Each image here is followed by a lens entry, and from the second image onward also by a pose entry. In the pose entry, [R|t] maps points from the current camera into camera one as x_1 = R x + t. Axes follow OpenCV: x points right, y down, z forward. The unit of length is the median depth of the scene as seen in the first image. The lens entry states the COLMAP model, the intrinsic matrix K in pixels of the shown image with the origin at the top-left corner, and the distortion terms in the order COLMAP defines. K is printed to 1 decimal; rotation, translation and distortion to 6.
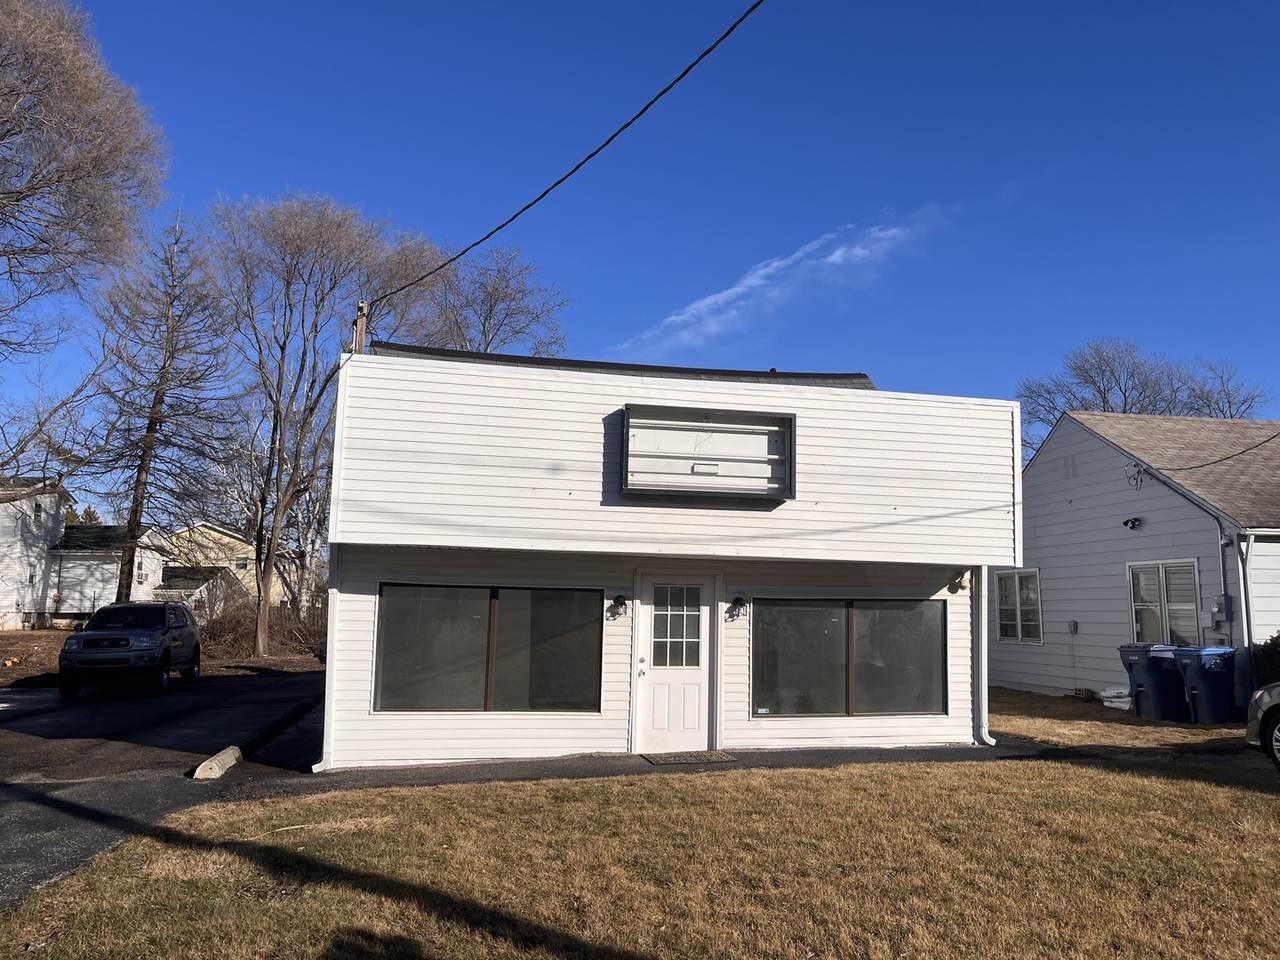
lens RADIAL K [[963.8, 0, 640.0], [0, 963.8, 480.0], [0, 0, 1]] dist [0.080426, -0.126583]
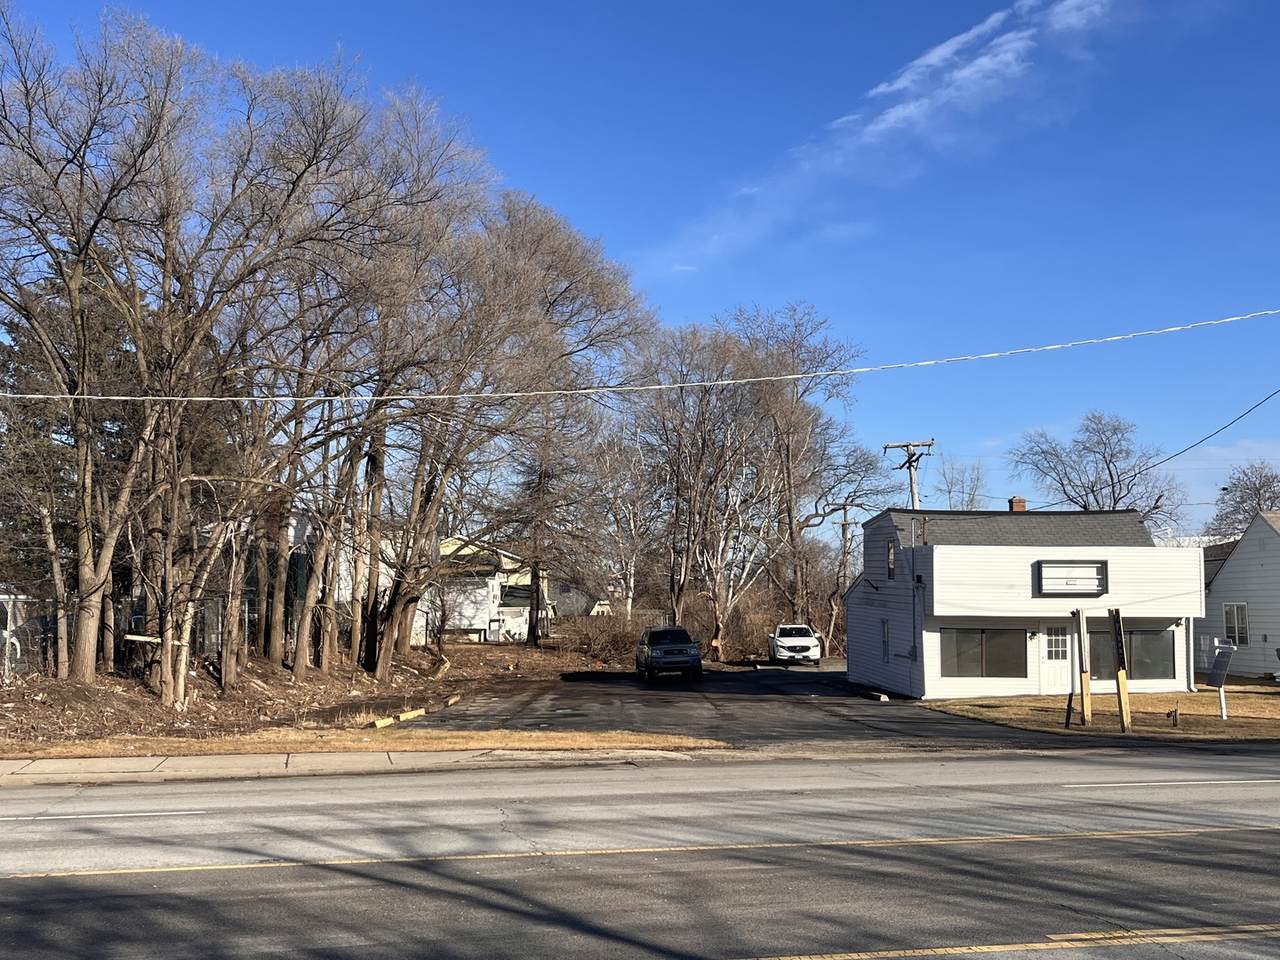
lens RADIAL K [[1364.5, 0, 640.0], [0, 1364.5, 480.0], [0, 0, 1]] dist [0.038647, -0.023035]
pose [[0.992141, -0.027964, -0.121964, -0.567885], [0.033118, 0.998633, 0.040437, -0.430602], [0.120666, -0.044159, 0.991710, -2.509629]]
